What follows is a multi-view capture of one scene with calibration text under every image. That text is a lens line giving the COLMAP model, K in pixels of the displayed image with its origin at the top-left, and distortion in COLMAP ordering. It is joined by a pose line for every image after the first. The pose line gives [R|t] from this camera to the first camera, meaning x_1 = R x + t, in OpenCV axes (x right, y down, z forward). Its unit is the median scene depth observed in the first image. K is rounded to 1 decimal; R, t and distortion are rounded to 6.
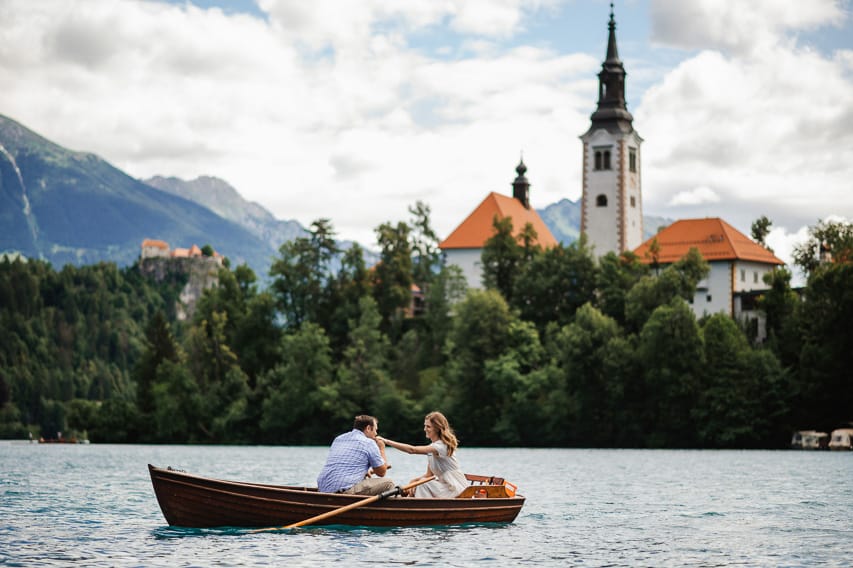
lens RADIAL K [[2117.8, 0, 426.5], [0, 2117.8, 284.0], [0, 0, 1]] dist [0.107931, -0.465778]
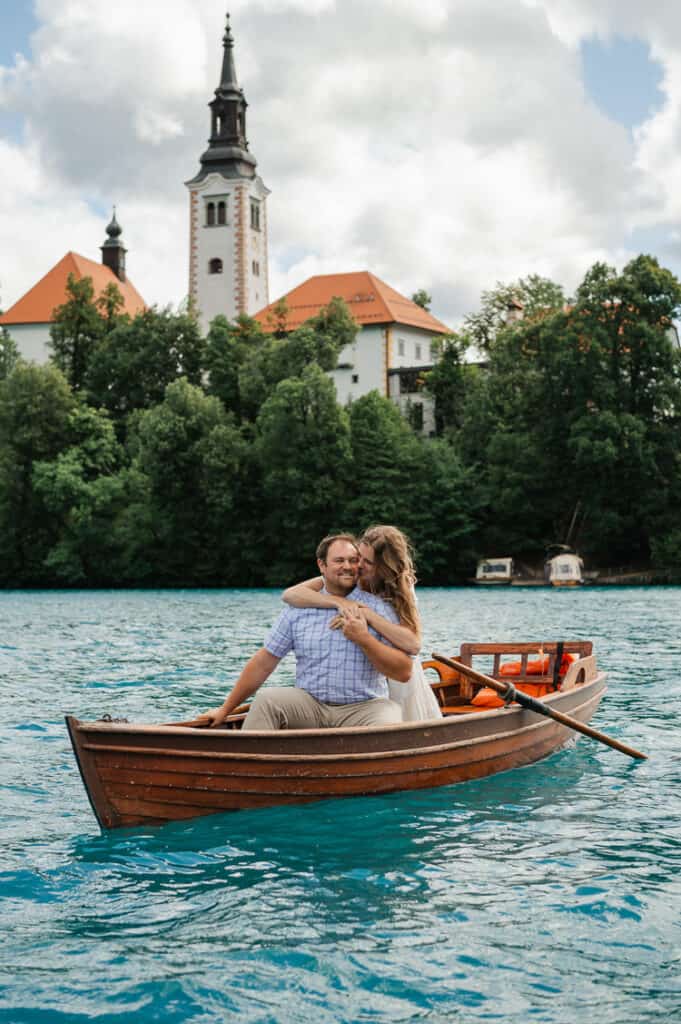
lens RADIAL K [[2542.4, 0, 340.5], [0, 2542.4, 512.0], [0, 0, 1]] dist [0.107931, -0.465778]
pose [[0.991791, -0.007479, 0.127652, 0.019754], [0.001327, 0.998836, 0.048208, 0.011916], [-0.127864, -0.047643, 0.990647, 0.160161]]
